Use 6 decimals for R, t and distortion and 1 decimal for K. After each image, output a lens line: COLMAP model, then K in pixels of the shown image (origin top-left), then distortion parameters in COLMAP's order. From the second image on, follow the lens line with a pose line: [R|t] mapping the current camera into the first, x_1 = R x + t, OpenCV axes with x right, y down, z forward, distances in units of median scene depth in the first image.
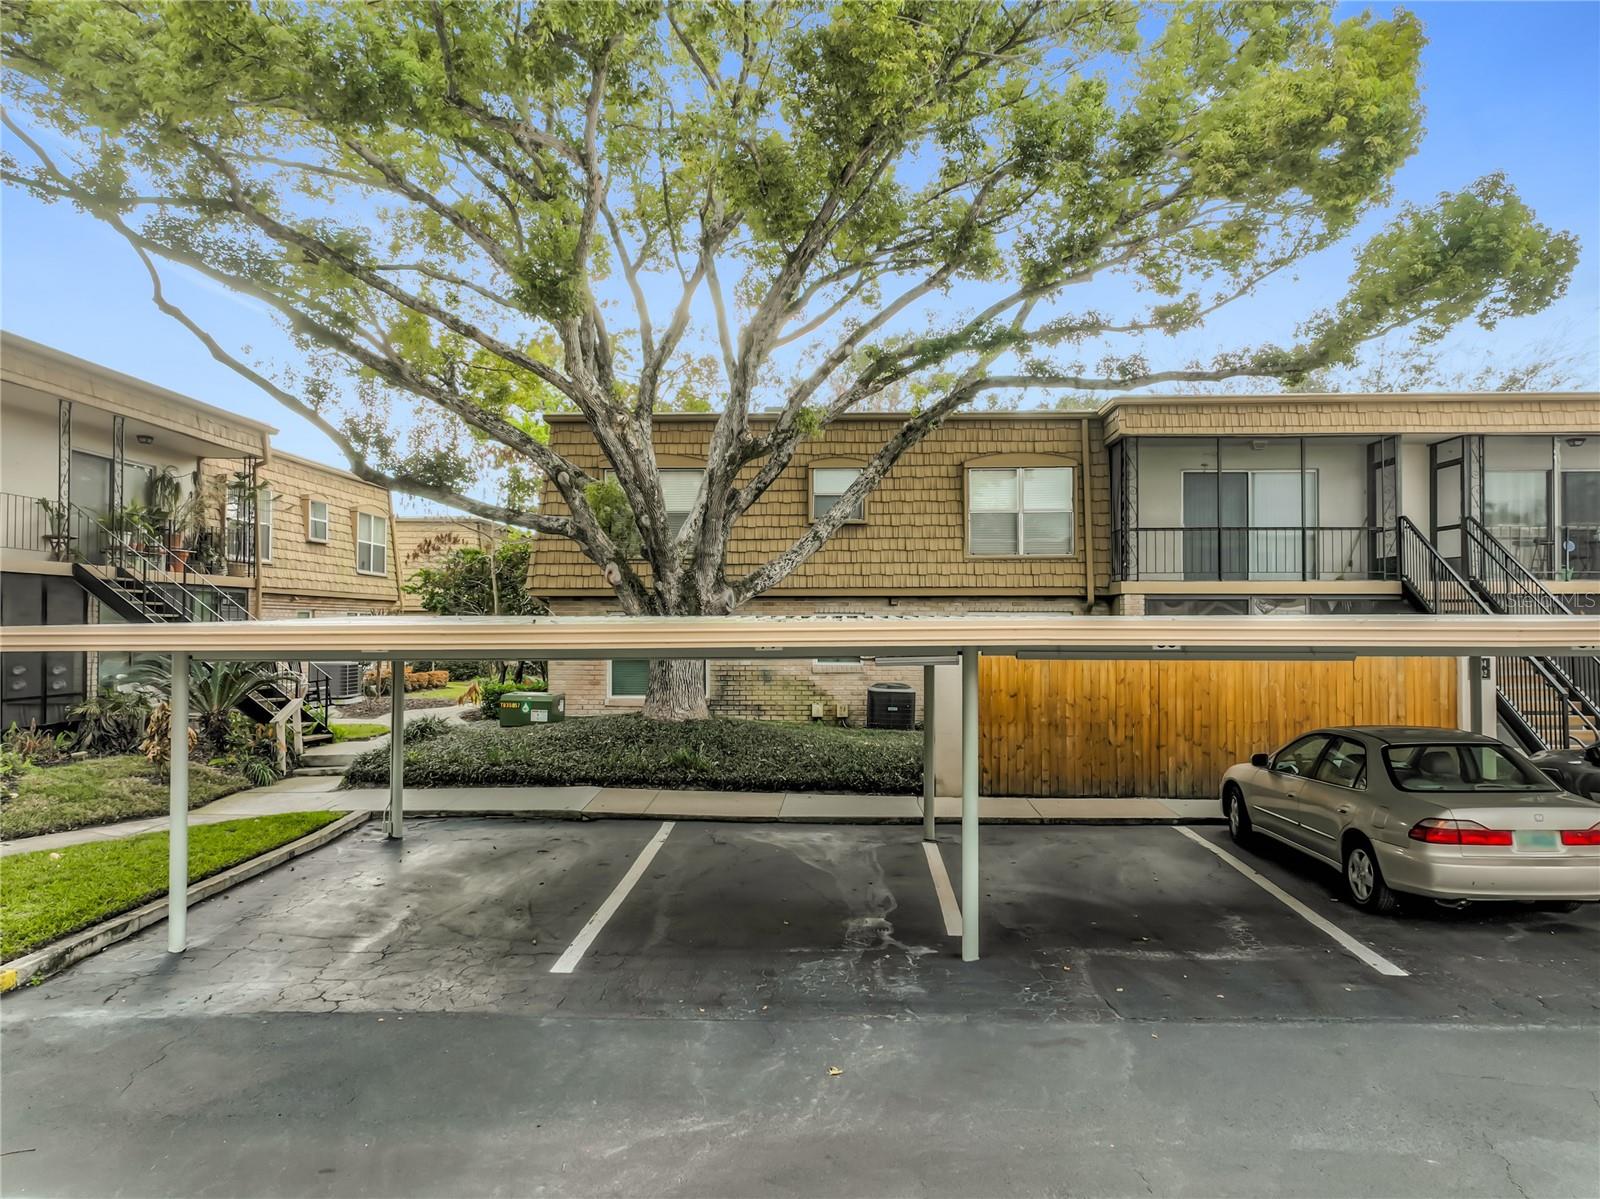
lens RADIAL K [[1129.9, 0, 800.0], [0, 1129.9, 599.5], [0, 0, 1]] dist [0.001558, 0.009817]
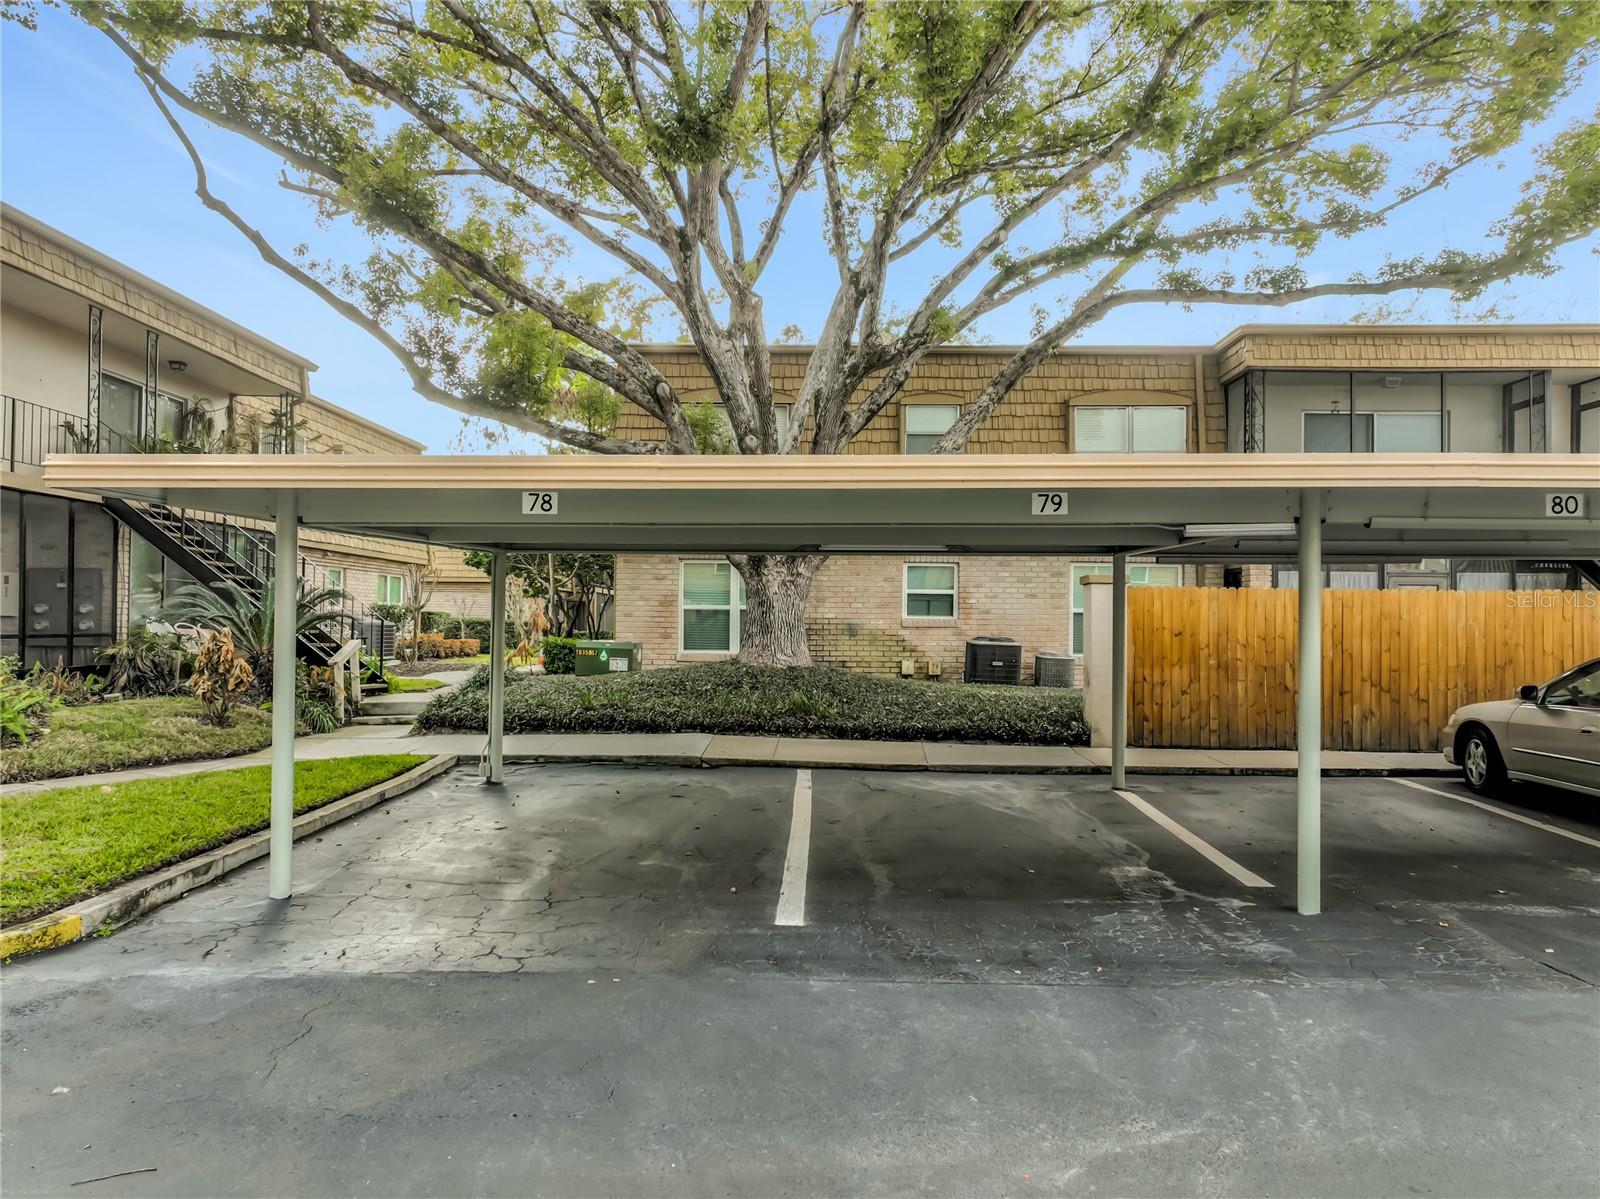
lens RADIAL K [[1108.5, 0, 800.1], [0, 1108.5, 594.9], [0, 0, 1]] dist [0.003732, 0.005928]
pose [[0.999909, 0.008097, 0.010812, -0.116427], [-0.008079, 0.999966, -0.001749, 0.058092], [-0.010826, 0.001661, 0.999940, 0.134455]]
